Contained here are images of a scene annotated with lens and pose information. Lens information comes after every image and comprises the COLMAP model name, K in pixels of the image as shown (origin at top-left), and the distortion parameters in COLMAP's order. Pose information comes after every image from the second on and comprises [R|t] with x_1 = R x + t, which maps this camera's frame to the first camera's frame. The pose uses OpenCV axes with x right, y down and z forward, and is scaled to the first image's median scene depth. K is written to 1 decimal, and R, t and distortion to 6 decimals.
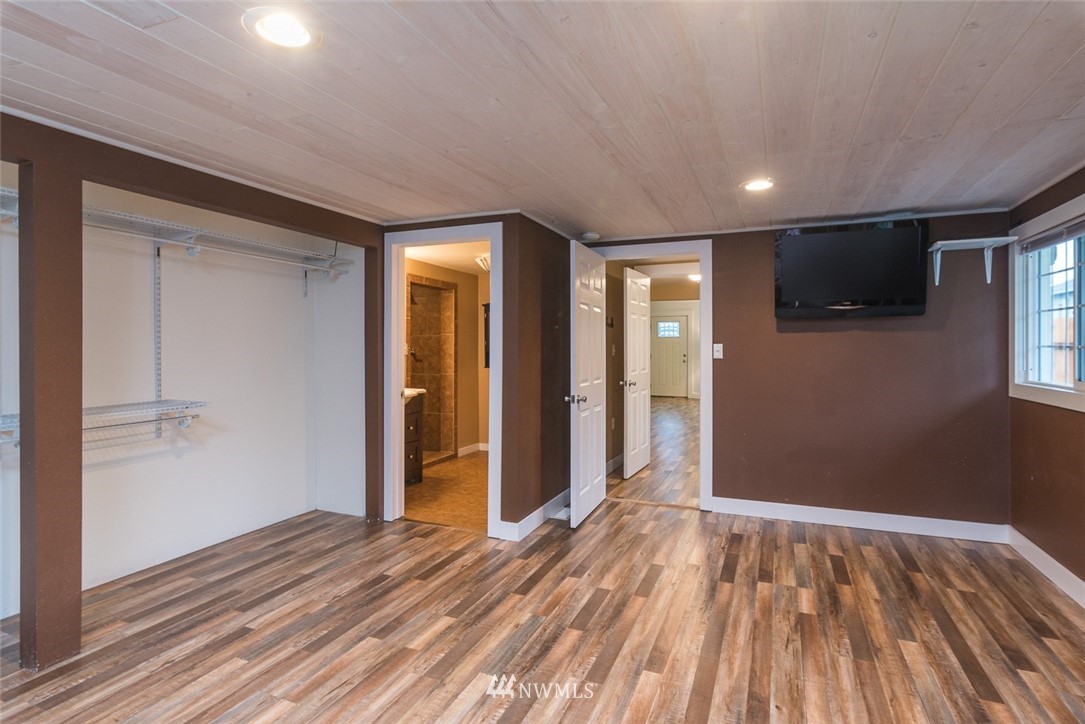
lens RADIAL K [[553.0, 0, 546.0], [0, 553.0, 355.9], [0, 0, 1]] dist [0.002618, 0.000039]
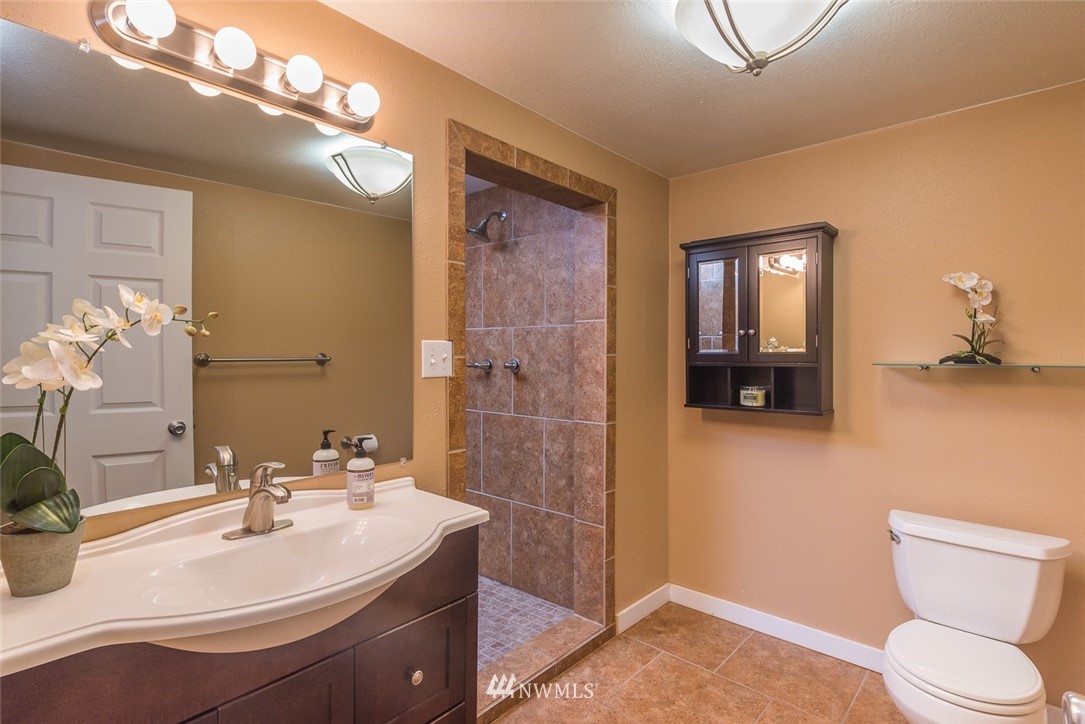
lens RADIAL K [[534.5, 0, 544.7], [0, 534.5, 360.5], [0, 0, 1]] dist [0.003207, 0.000084]
pose [[0.949575, 0.003622, -0.313518, -0.090885], [-0.004349, 0.999989, -0.001619, -0.010264], [0.313509, 0.002901, 0.949581, 0.635851]]
